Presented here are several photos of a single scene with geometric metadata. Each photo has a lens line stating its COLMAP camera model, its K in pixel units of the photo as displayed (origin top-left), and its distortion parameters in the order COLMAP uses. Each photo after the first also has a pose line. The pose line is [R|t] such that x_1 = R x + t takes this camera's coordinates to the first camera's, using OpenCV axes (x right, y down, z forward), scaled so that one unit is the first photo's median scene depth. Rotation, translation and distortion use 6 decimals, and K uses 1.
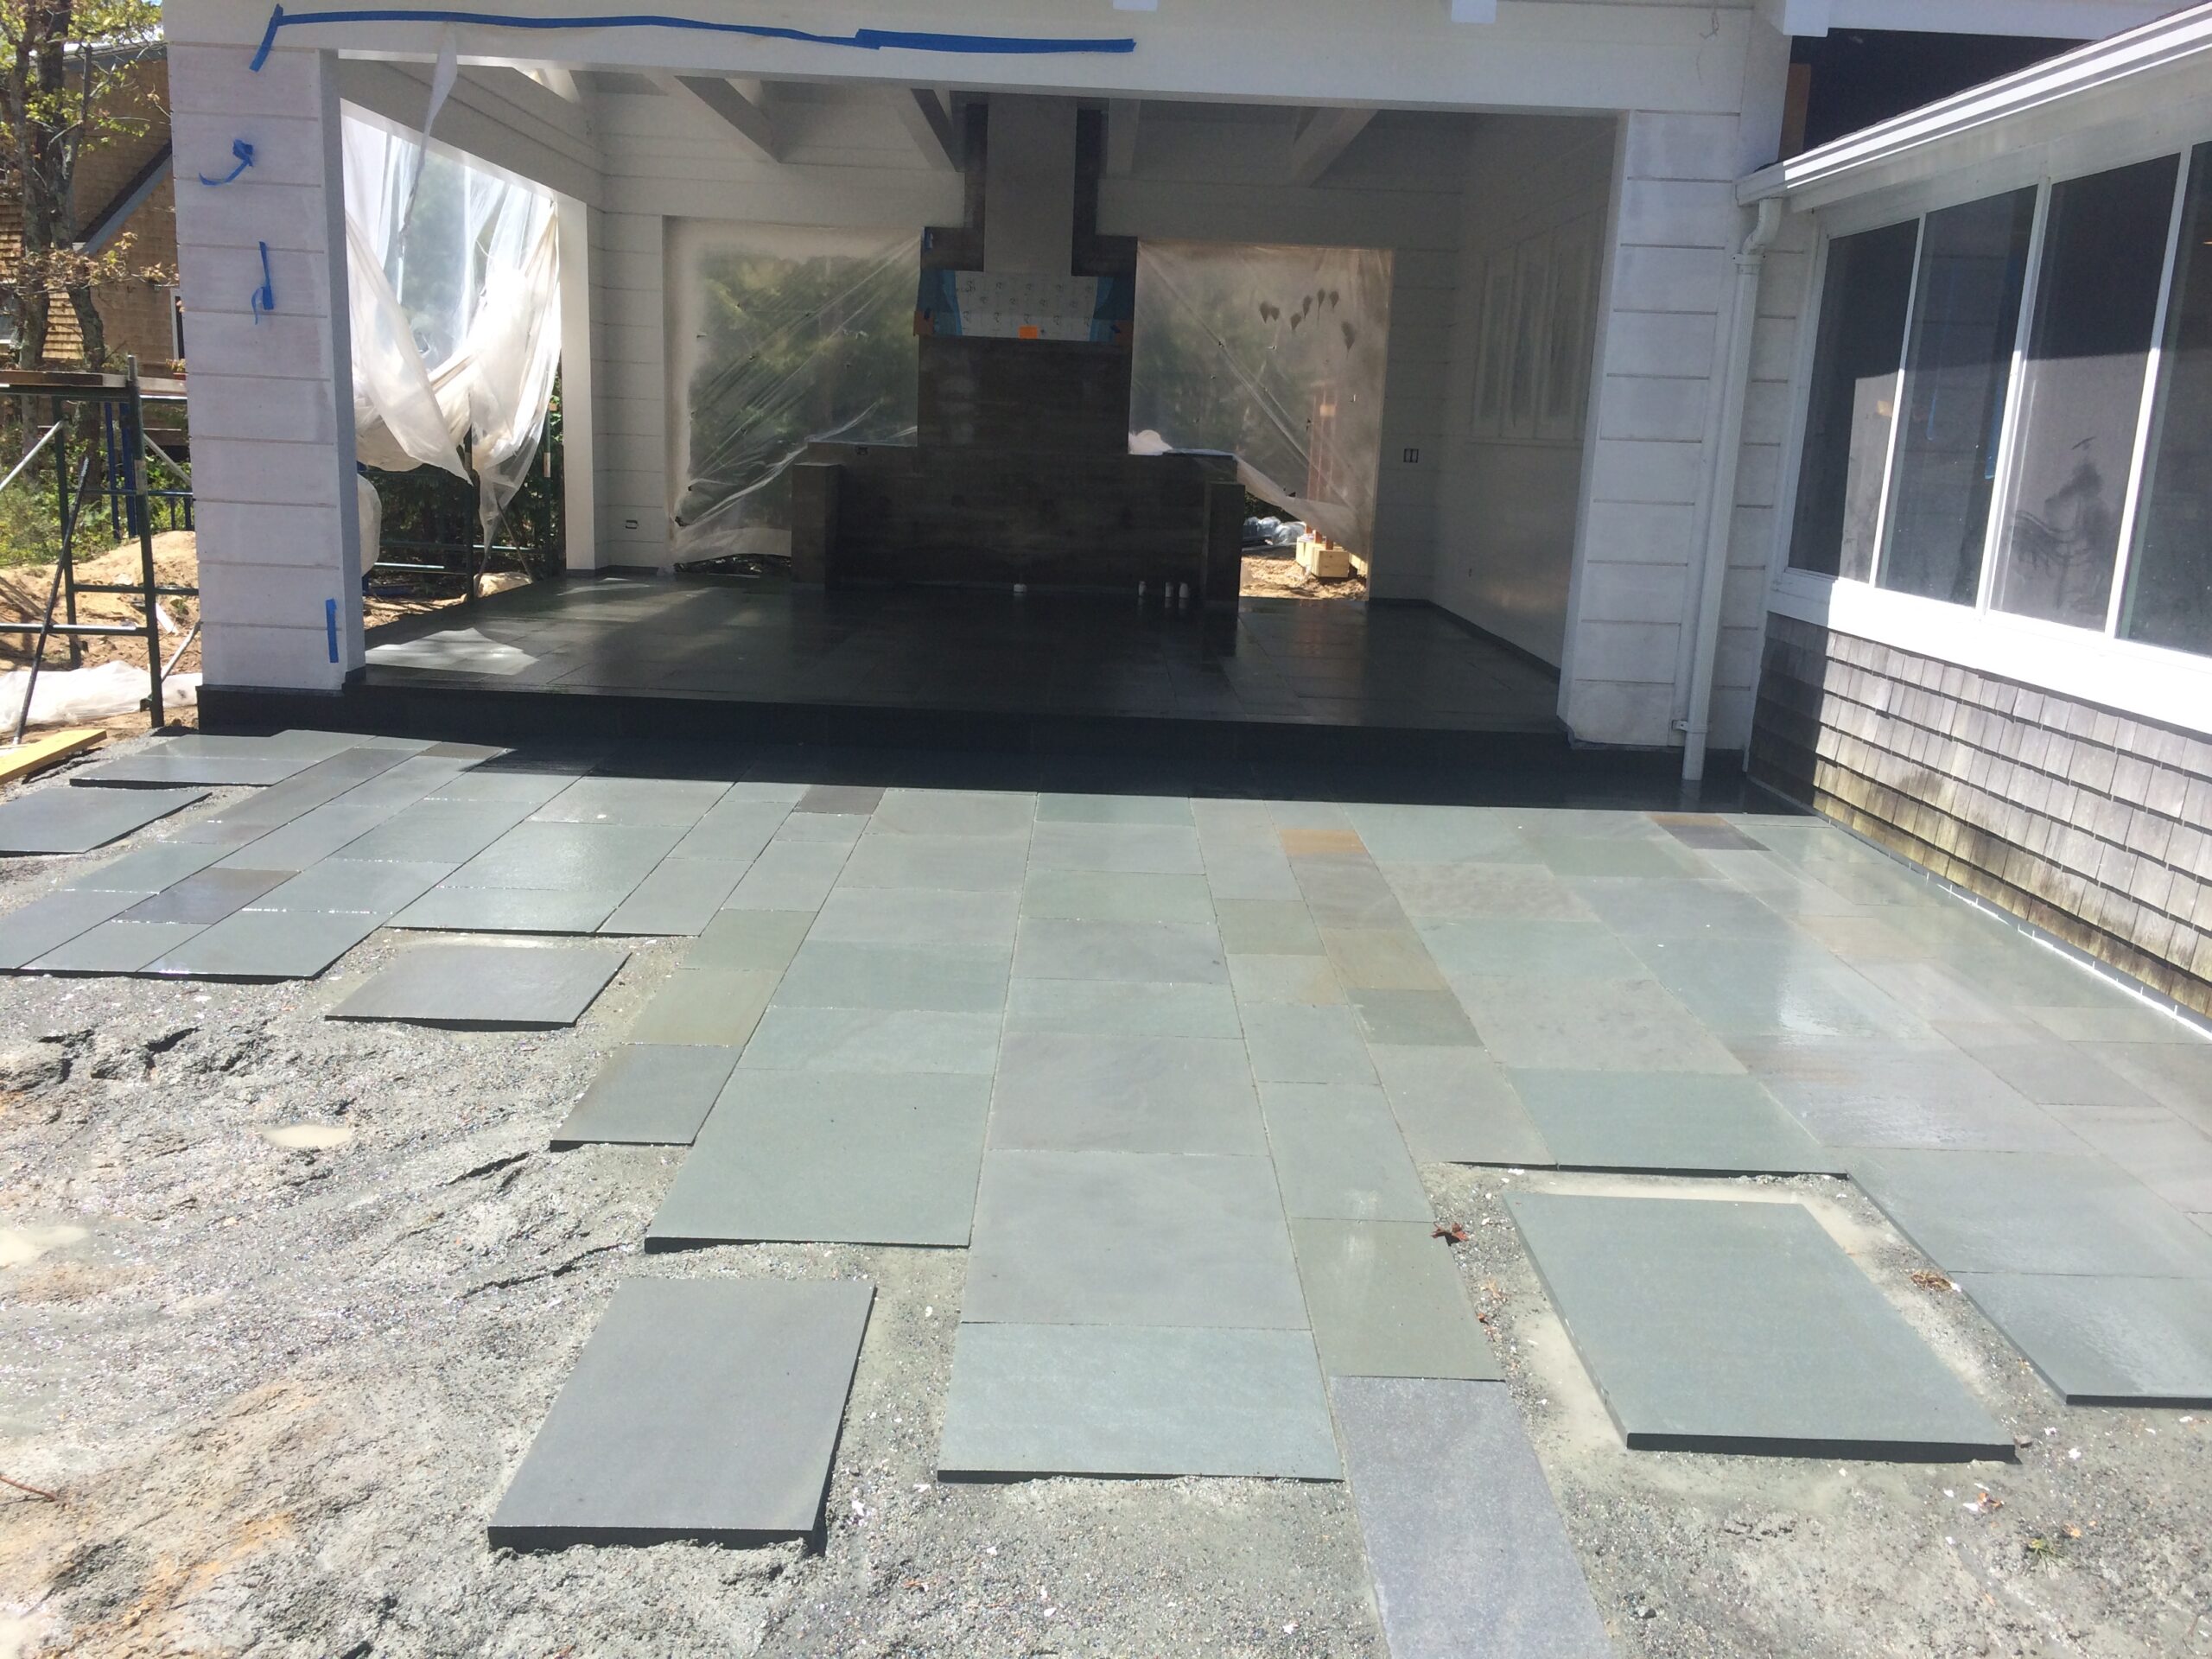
lens RADIAL K [[1887.8, 0, 1117.4], [0, 1887.8, 844.0], [0, 0, 1]] dist [0.060831, -0.054178]
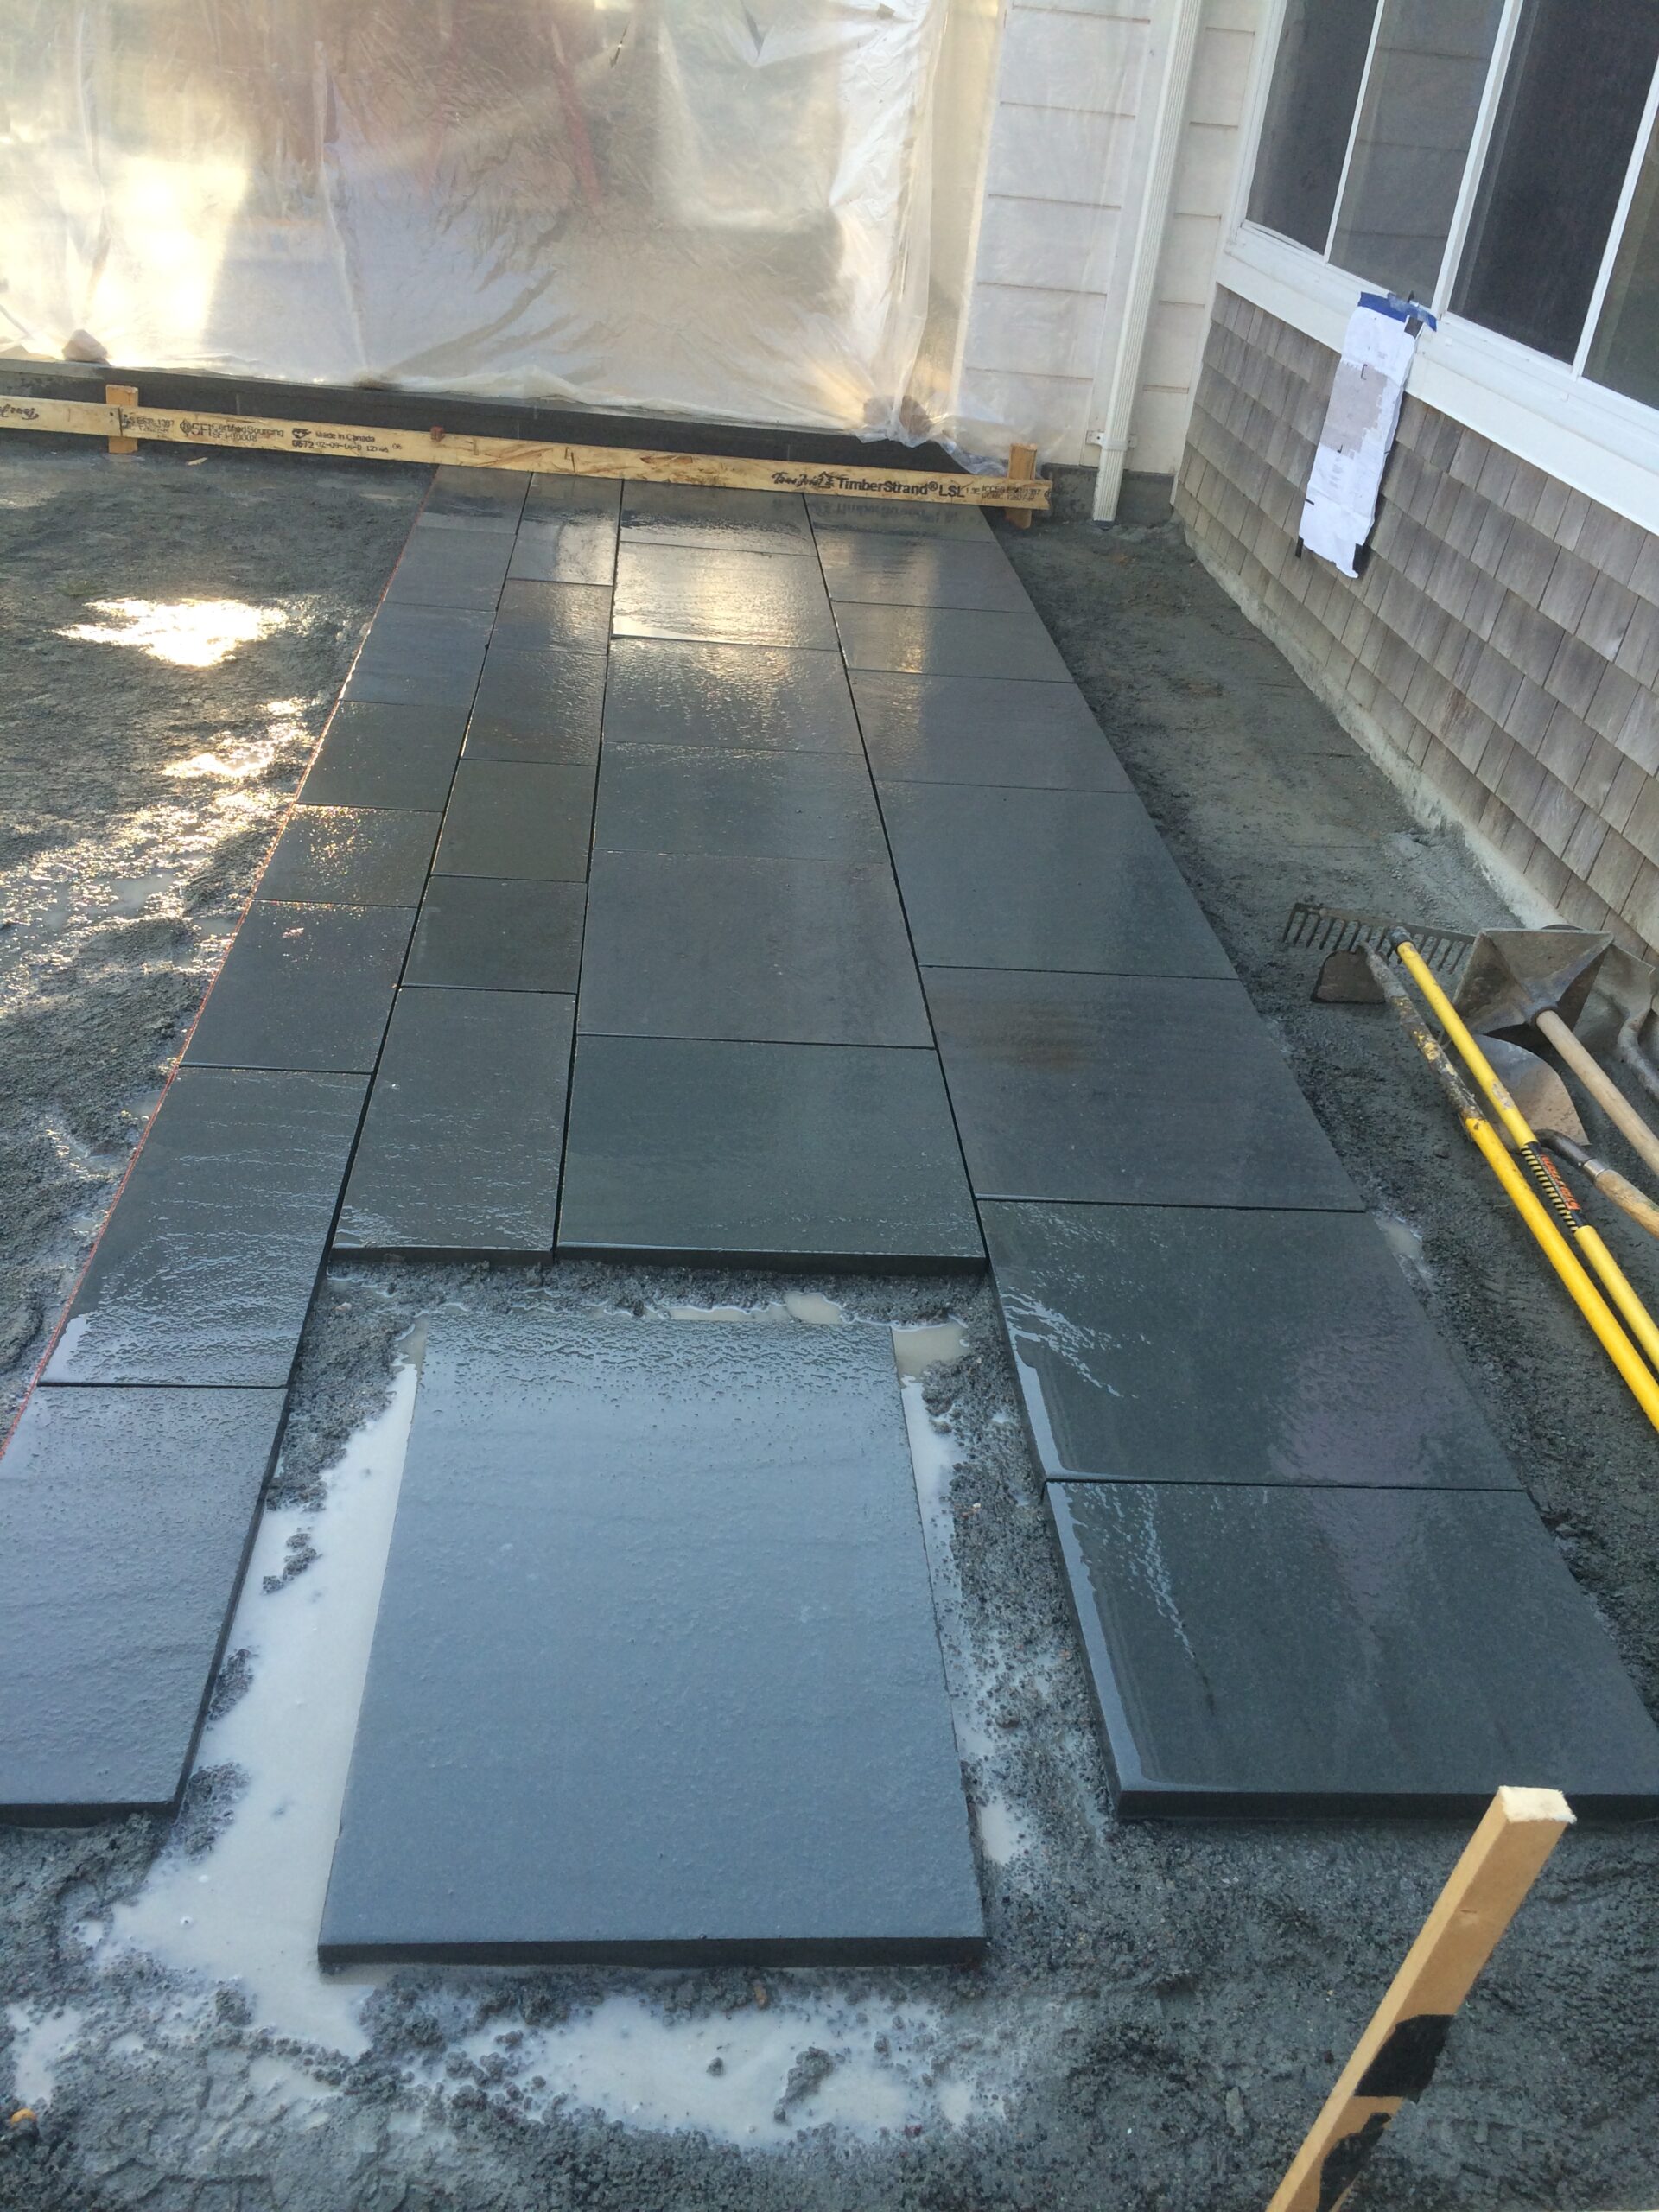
lens RADIAL K [[1887.8, 0, 829.4], [0, 1887.8, 1105.6], [0, 0, 1]] dist [0.060831, -0.054178]
pose [[0.996494, 0.021186, 0.080943, 0.163490], [-0.045383, 0.949598, 0.310167, -0.049139], [-0.070292, -0.312753, 0.947230, 0.230774]]
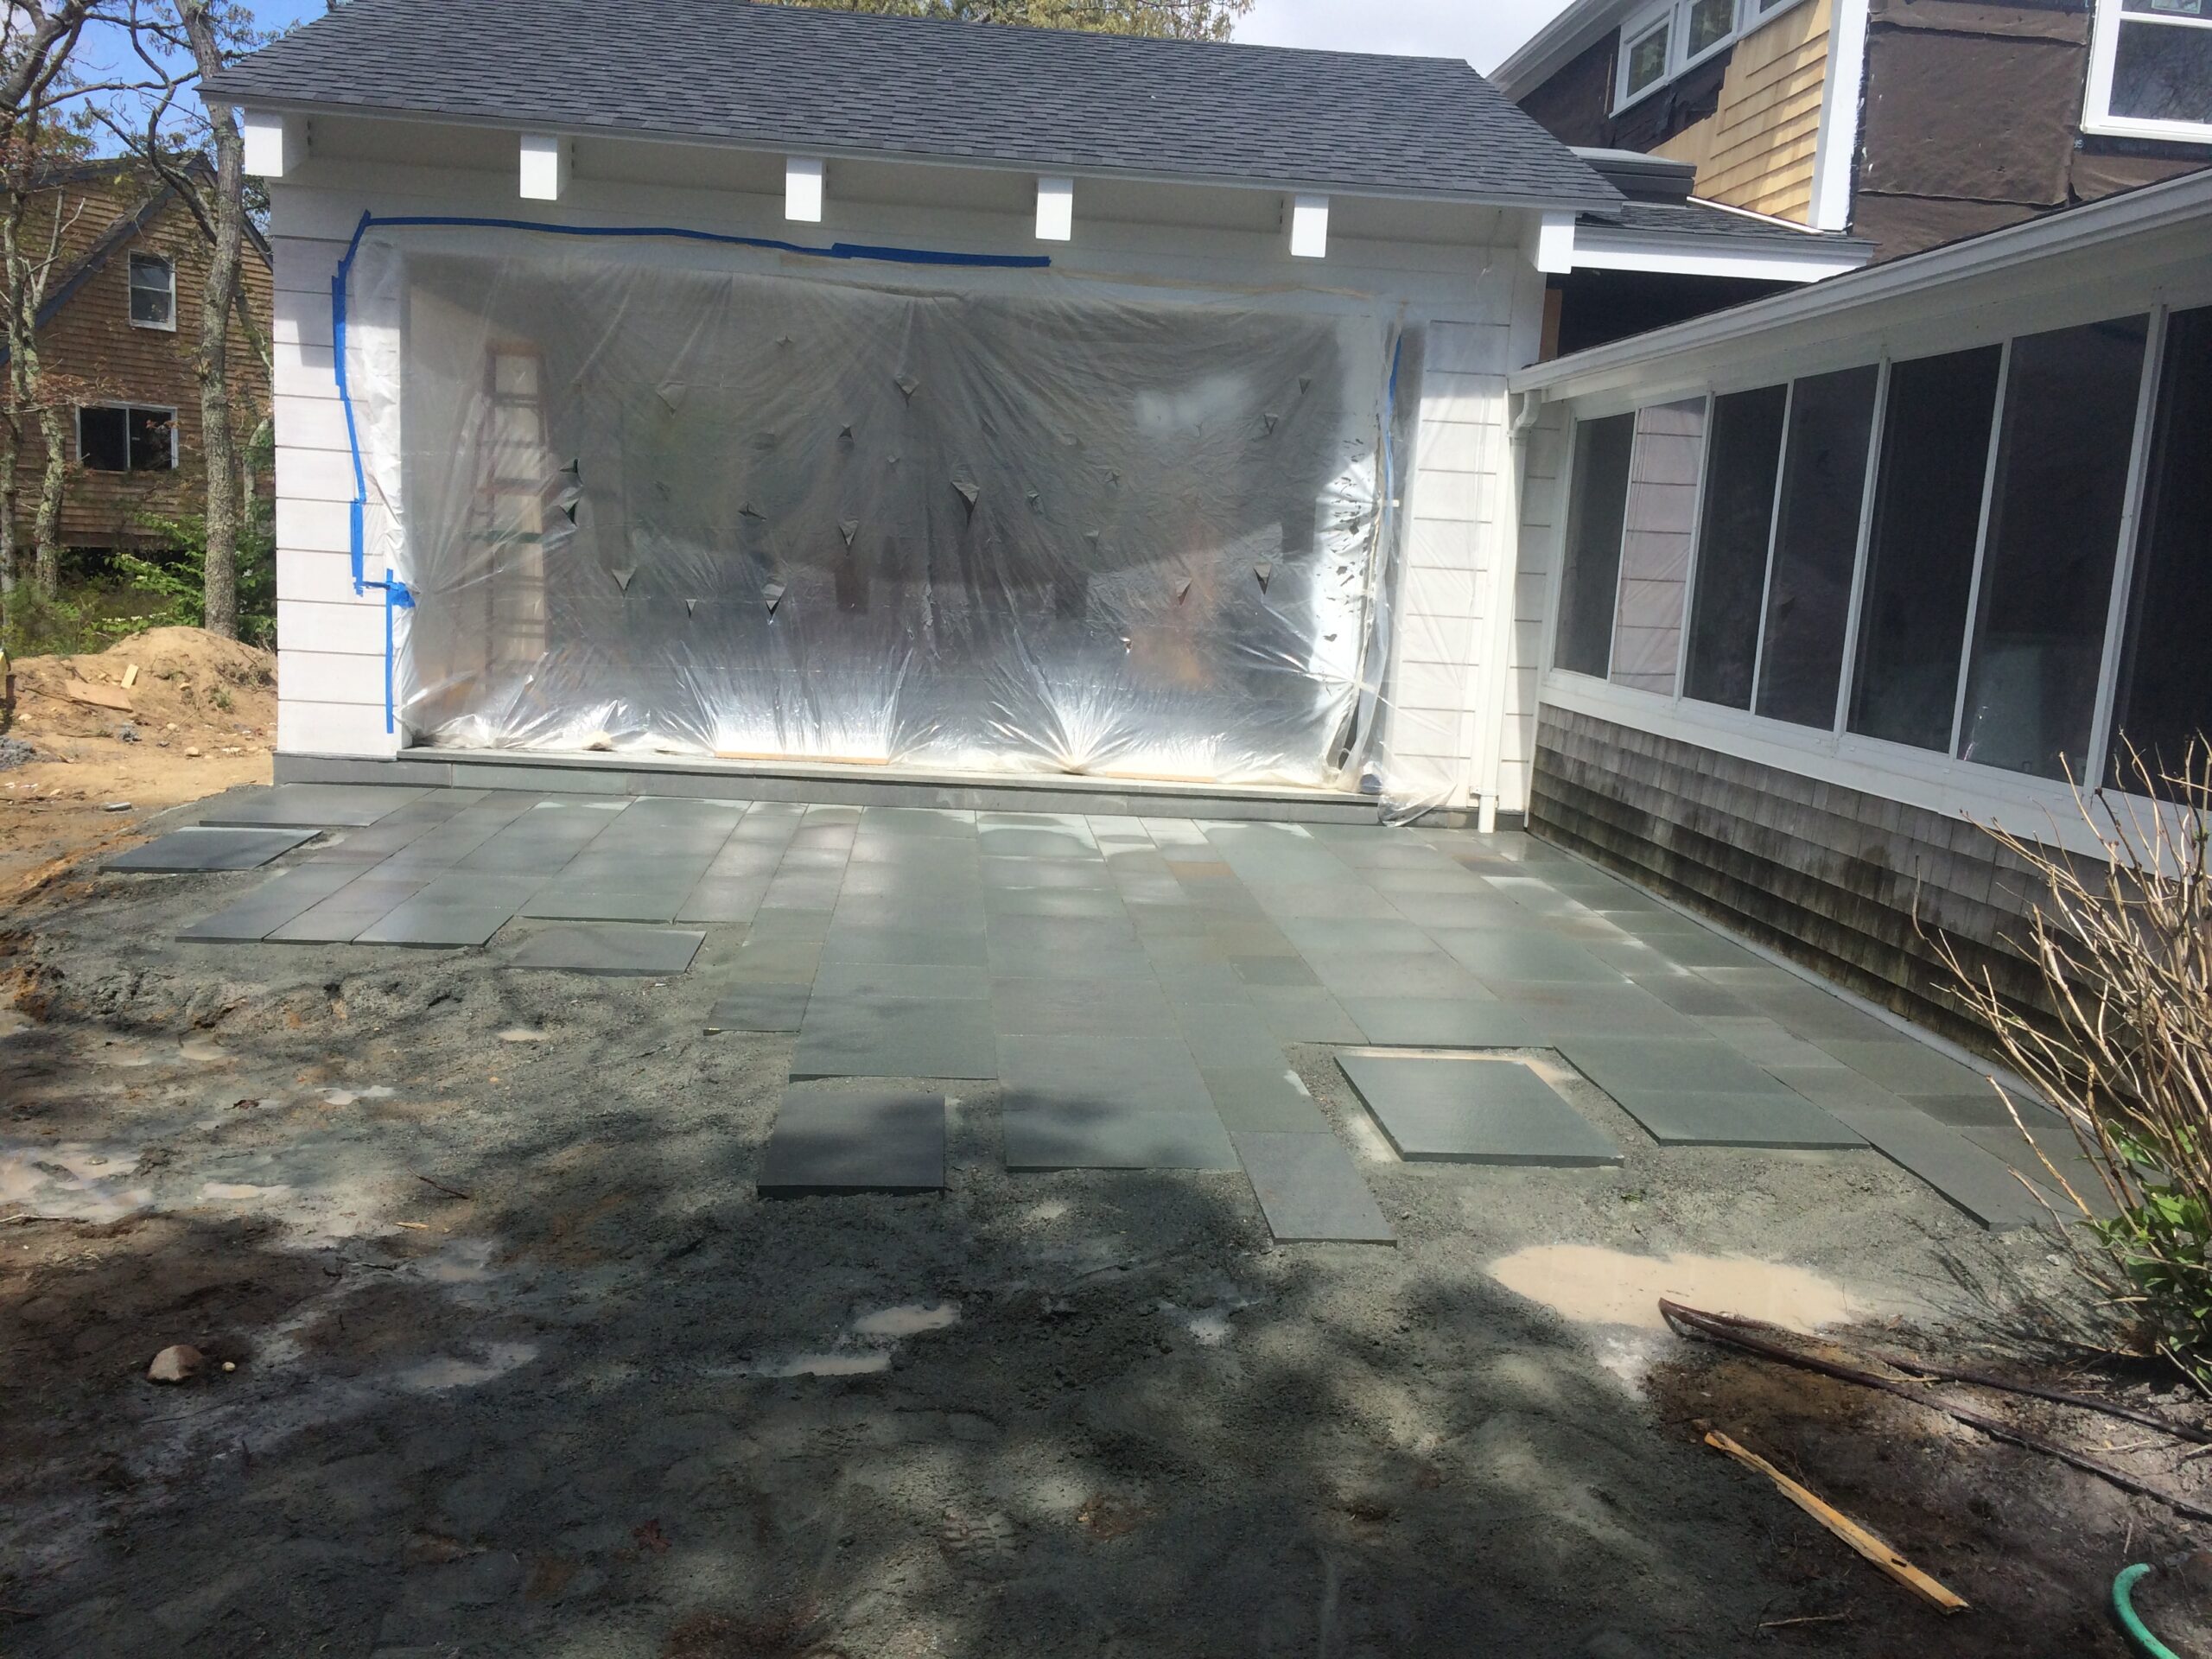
lens RADIAL K [[1887.8, 0, 1084.1], [0, 1887.8, 827.8], [0, 0, 1]] dist [0.060831, -0.054178]
pose [[0.997940, 0.006199, 0.063860, -0.057115], [-0.002151, 0.997995, -0.063256, 0.054880], [-0.064125, 0.062988, 0.995952, -0.309523]]
